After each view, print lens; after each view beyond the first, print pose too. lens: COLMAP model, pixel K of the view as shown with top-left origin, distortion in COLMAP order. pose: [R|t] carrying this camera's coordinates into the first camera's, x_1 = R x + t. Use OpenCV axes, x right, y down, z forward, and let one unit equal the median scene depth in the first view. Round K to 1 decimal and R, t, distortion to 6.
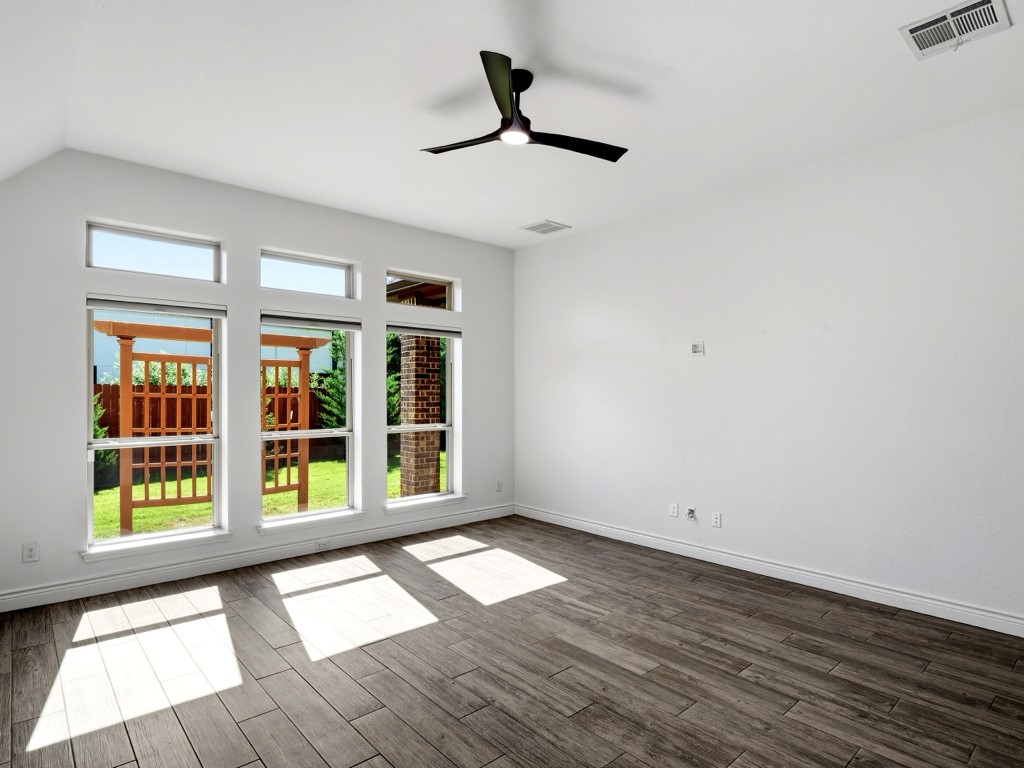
lens RADIAL K [[569.5, 0, 517.0], [0, 569.5, 395.8], [0, 0, 1]] dist [0.046293, -0.000155]
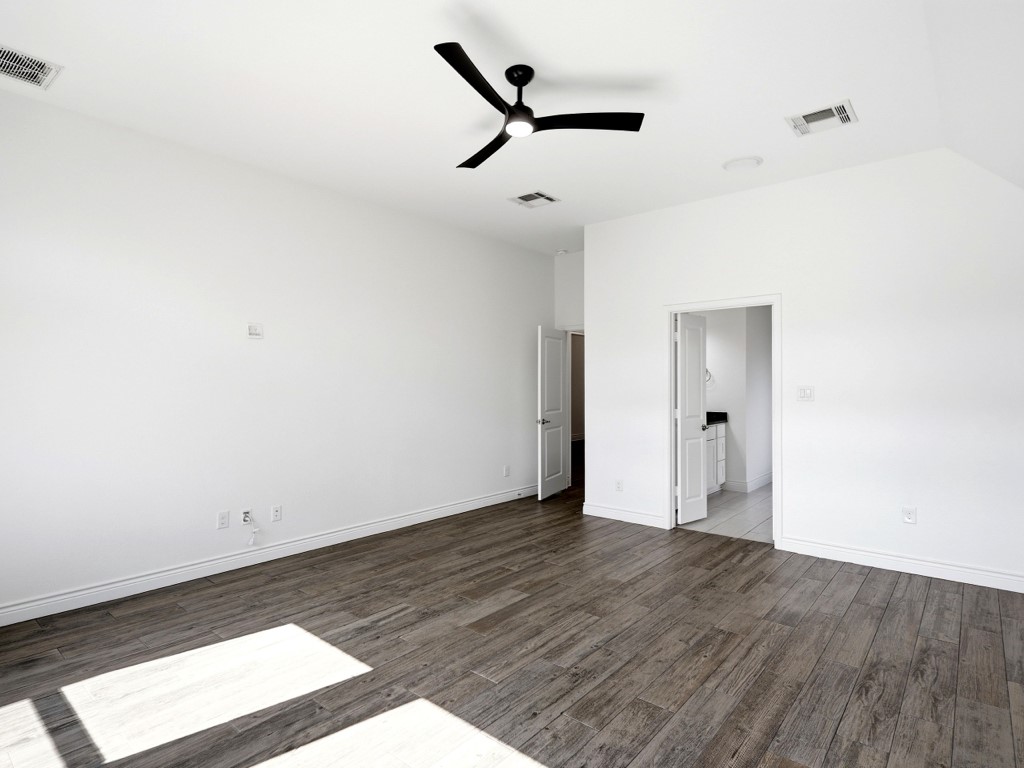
lens RADIAL K [[548.8, 0, 516.8], [0, 548.8, 386.7], [0, 0, 1]] dist [0.000119, -0.000922]
pose [[-0.144248, -0.000380, 0.989541, -0.667879], [0.004827, 0.999988, 0.001087, 0.006422], [-0.989530, 0.004933, -0.144245, 0.796188]]
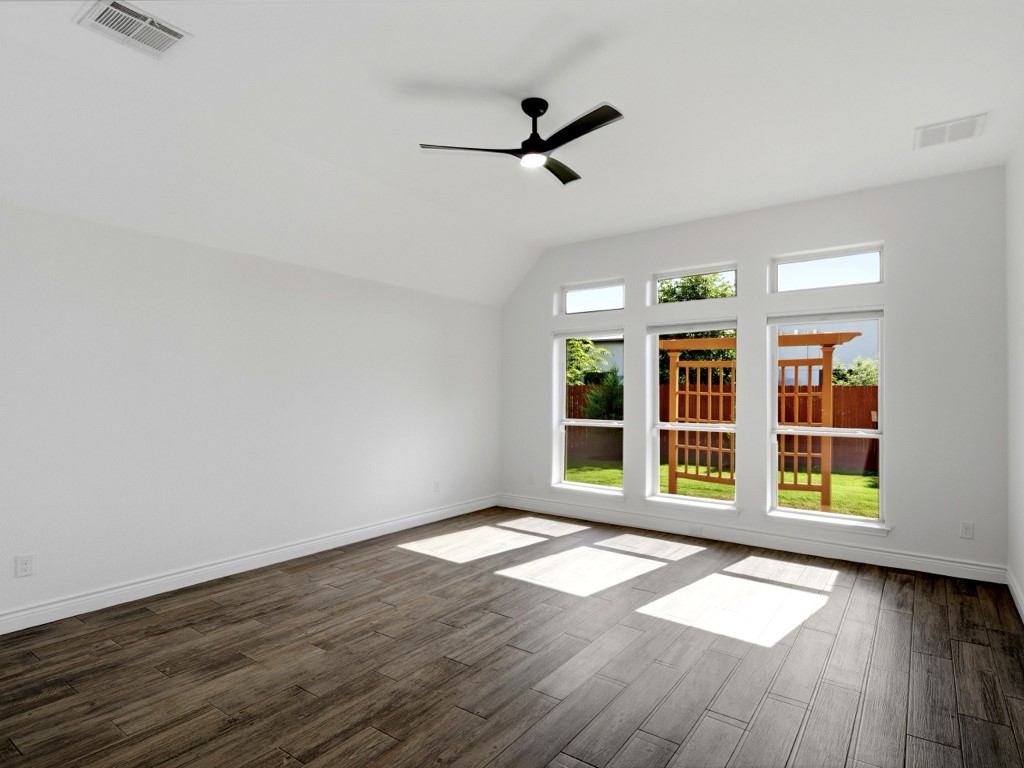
lens RADIAL K [[548.8, 0, 516.8], [0, 548.8, 386.7], [0, 0, 1]] dist [0.000119, -0.000922]
pose [[0.211761, -0.007954, -0.977289, 0.712284], [-0.012543, 0.999862, -0.010856, 0.004868], [0.977241, 0.014556, 0.211632, 0.518587]]
